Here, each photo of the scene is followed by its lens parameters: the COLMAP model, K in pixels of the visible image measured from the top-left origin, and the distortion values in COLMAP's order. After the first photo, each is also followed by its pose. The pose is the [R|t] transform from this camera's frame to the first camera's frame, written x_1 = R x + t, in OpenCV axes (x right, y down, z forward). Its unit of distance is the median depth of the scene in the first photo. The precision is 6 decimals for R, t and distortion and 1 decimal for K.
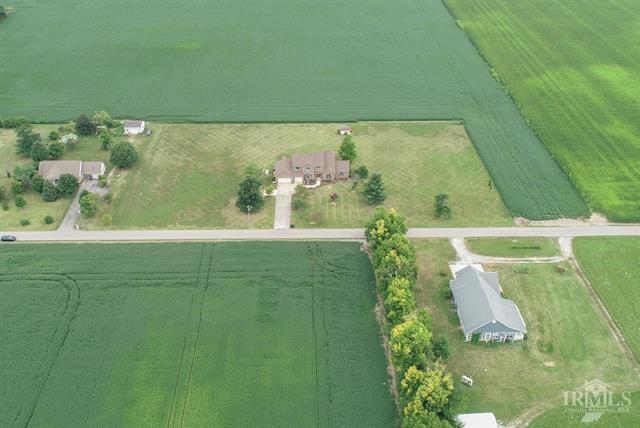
lens RADIAL K [[504.5, 0, 320.0], [0, 504.5, 214.0], [0, 0, 1]] dist [0.002628, -0.000339]
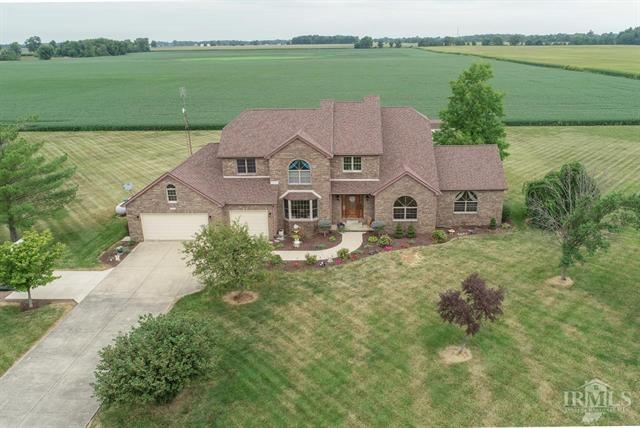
lens RADIAL K [[494.0, 0, 342.9], [0, 494.0, 213.8], [0, 0, 1]] dist [0.002021, -0.000668]
pose [[0.998783, -0.006926, -0.048826, 0.002518], [-0.006579, 0.962524, -0.271117, -0.020965], [0.048874, 0.271109, 0.961307, 0.823769]]
